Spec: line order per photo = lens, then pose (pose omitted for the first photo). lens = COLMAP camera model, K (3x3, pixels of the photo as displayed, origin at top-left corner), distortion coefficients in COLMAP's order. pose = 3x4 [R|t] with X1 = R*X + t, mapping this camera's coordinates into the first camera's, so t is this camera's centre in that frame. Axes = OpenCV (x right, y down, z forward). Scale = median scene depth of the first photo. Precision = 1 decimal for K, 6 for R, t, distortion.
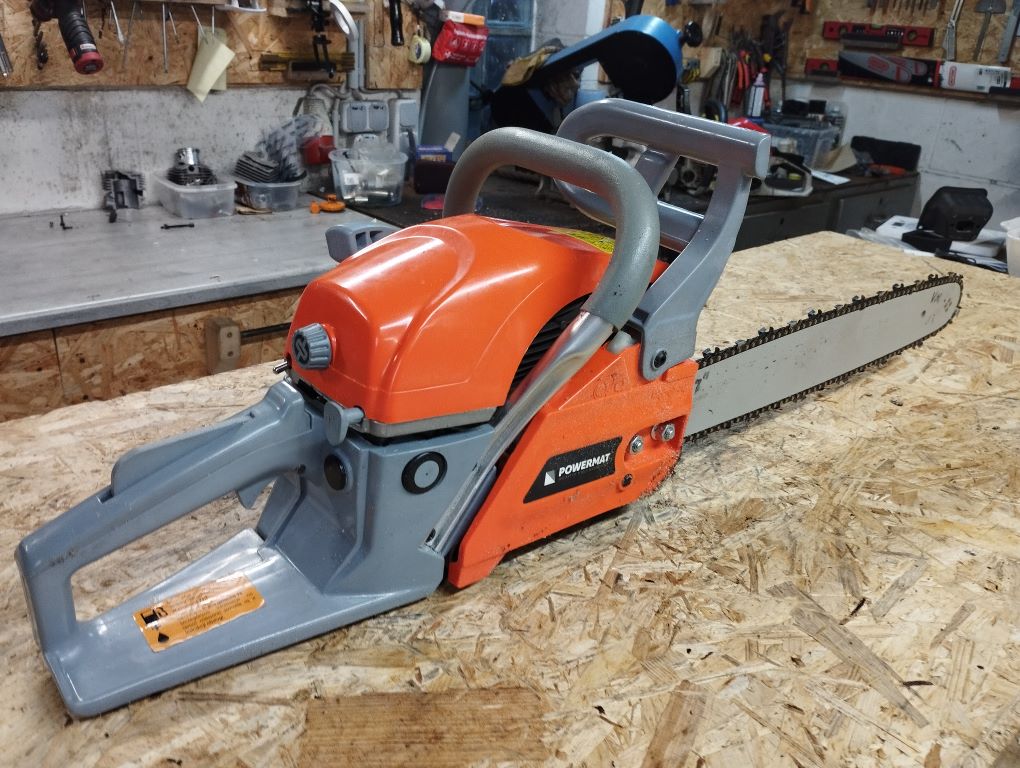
lens RADIAL K [[860.2, 0, 510.0], [0, 860.2, 384.0], [0, 0, 1]] dist [0.067799, -0.097577]
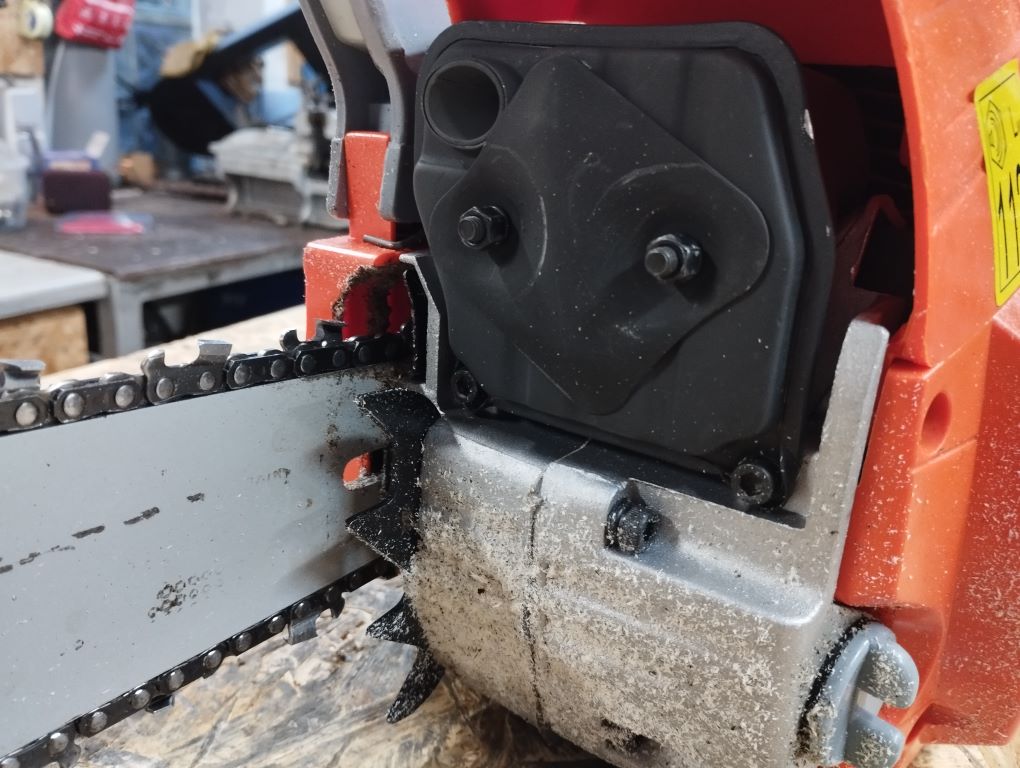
lens RADIAL K [[890.7, 0, 510.0], [0, 890.7, 384.0], [0, 0, 1]] dist [-0.001148, -0.008733]
pose [[0.938107, -0.110239, 0.328332, -0.012496], [0.131495, 0.990376, -0.043183, -0.005974], [-0.320412, 0.083684, 0.943575, 0.262854]]
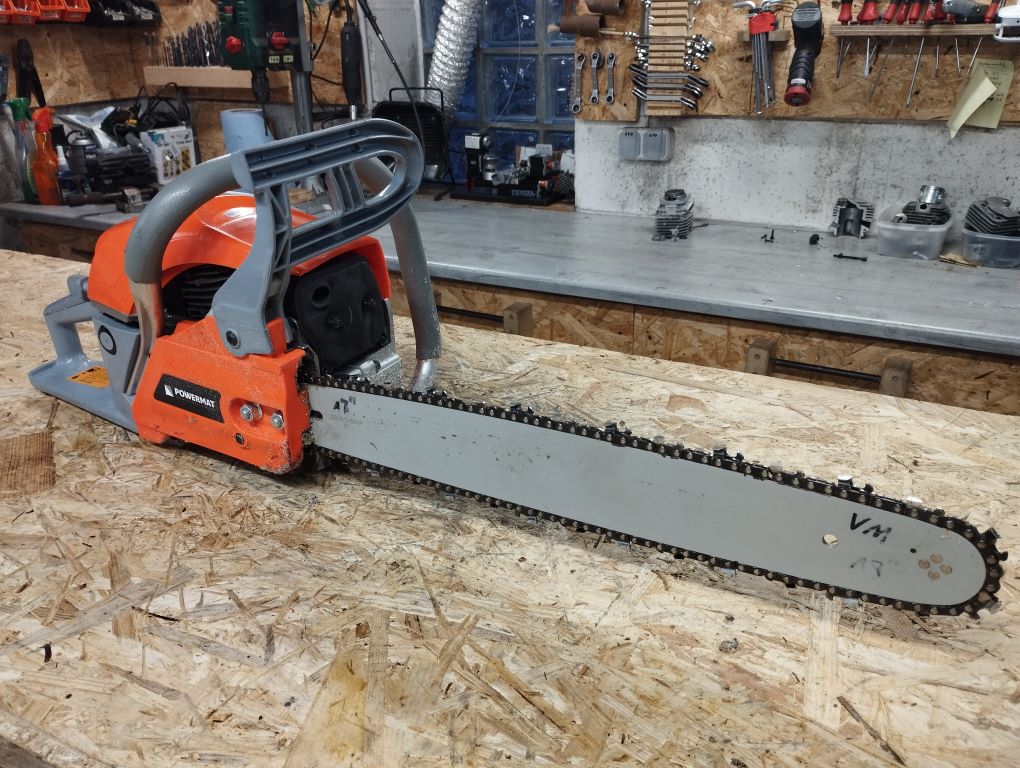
lens RADIAL K [[860.2, 0, 510.0], [0, 860.2, 384.0], [0, 0, 1]] dist [0.067799, -0.097577]
pose [[0.324609, 0.304971, -0.895333, 0.426718], [-0.342352, 0.920294, 0.189351, -0.100812], [0.881716, 0.245054, 0.403143, 0.280002]]
